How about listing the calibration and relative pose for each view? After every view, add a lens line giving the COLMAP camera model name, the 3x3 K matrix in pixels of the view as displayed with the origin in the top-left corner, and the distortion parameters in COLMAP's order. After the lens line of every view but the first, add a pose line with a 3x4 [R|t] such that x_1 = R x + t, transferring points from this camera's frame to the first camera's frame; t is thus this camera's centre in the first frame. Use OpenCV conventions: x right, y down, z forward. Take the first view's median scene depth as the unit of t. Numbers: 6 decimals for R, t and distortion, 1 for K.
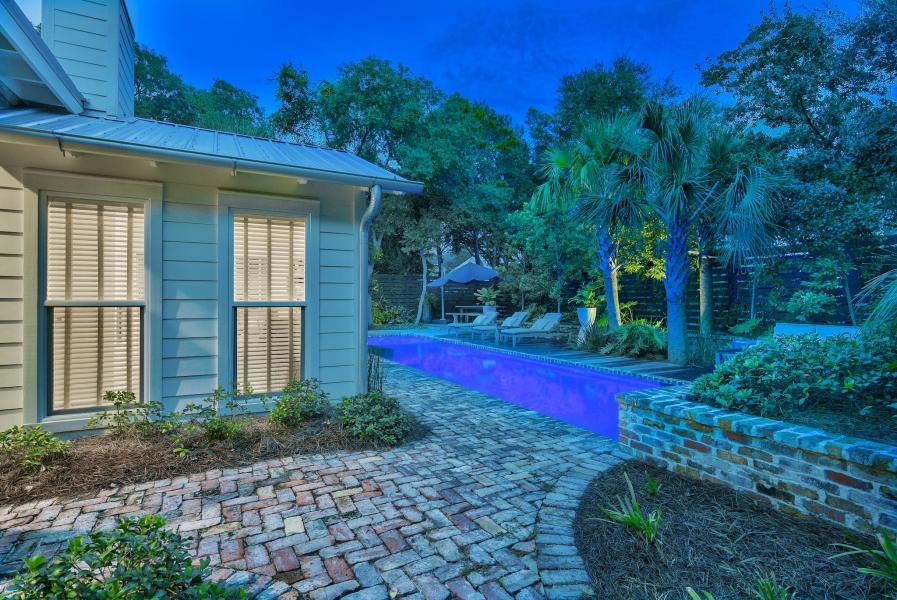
lens RADIAL K [[442.0, 0, 439.6], [0, 442.0, 303.2], [0, 0, 1]] dist [-0.001139, -0.000365]
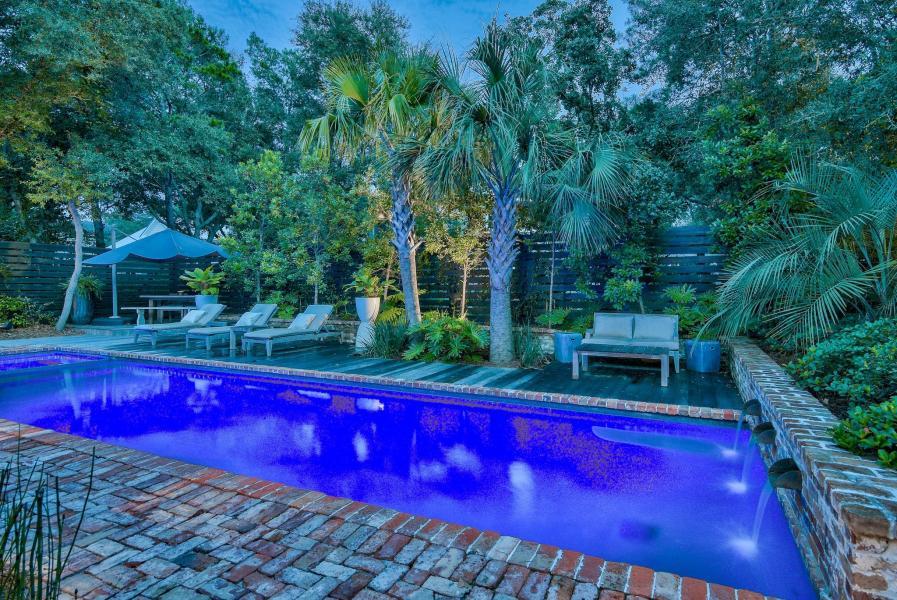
lens RADIAL K [[465.3, 0, 450.1], [0, 465.3, 290.7], [0, 0, 1]] dist [-0.001723, 0.000139]
pose [[0.777068, 0.001422, 0.629415, -0.045179], [-0.000138, 0.999998, -0.002089, 0.000375], [-0.629416, 0.001536, 0.777067, 0.227686]]
